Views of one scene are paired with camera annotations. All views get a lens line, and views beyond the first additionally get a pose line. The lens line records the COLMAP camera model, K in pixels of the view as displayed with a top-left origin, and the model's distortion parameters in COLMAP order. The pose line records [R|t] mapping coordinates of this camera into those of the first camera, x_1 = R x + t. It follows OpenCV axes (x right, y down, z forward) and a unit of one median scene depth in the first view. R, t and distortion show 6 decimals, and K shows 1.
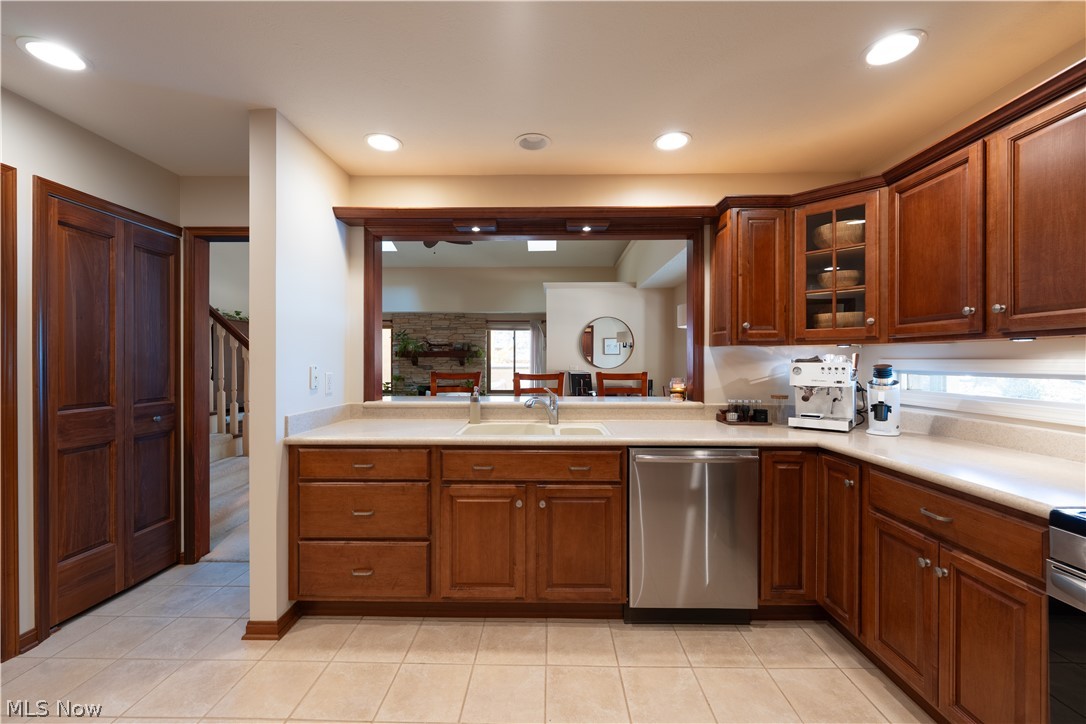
lens RADIAL K [[440.3, 0, 543.0], [0, 440.3, 362.0], [0, 0, 1]] dist [-0.000235, -0.000071]
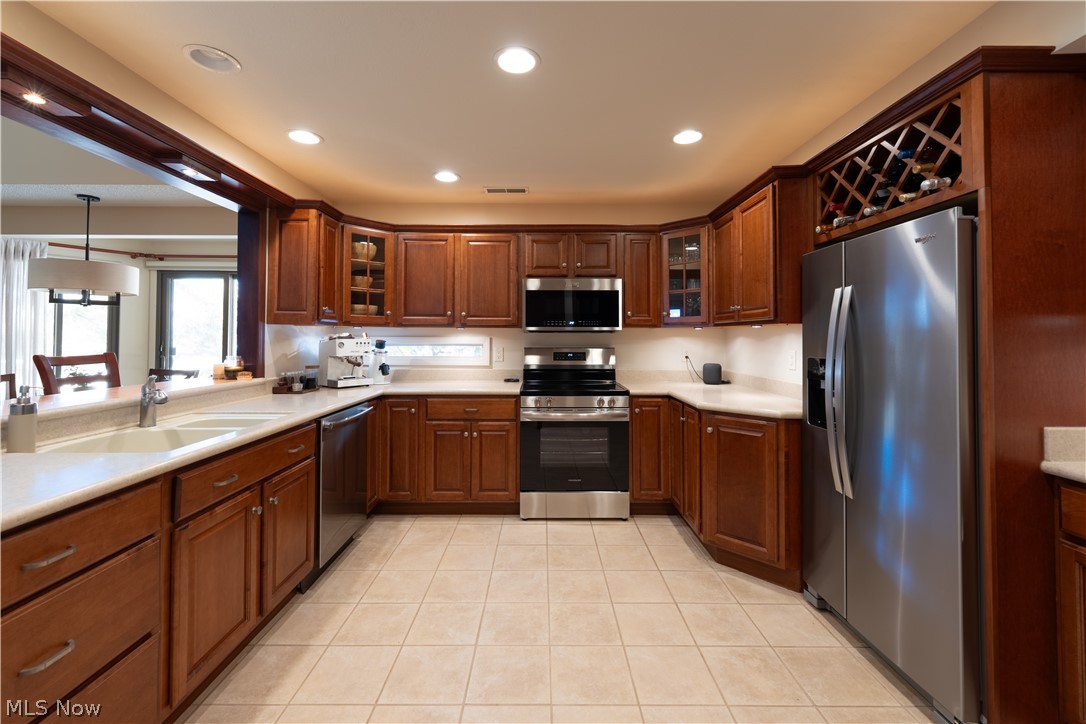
lens RADIAL K [[455.4, 0, 534.7], [0, 455.4, 330.0], [0, 0, 1]] dist [0.001242, 0.000094]
pose [[-0.005799, 0.016303, 0.999850, -0.889013], [-0.000355, 0.999867, -0.016305, -0.004116], [-0.999983, -0.000449, -0.005793, 0.466617]]
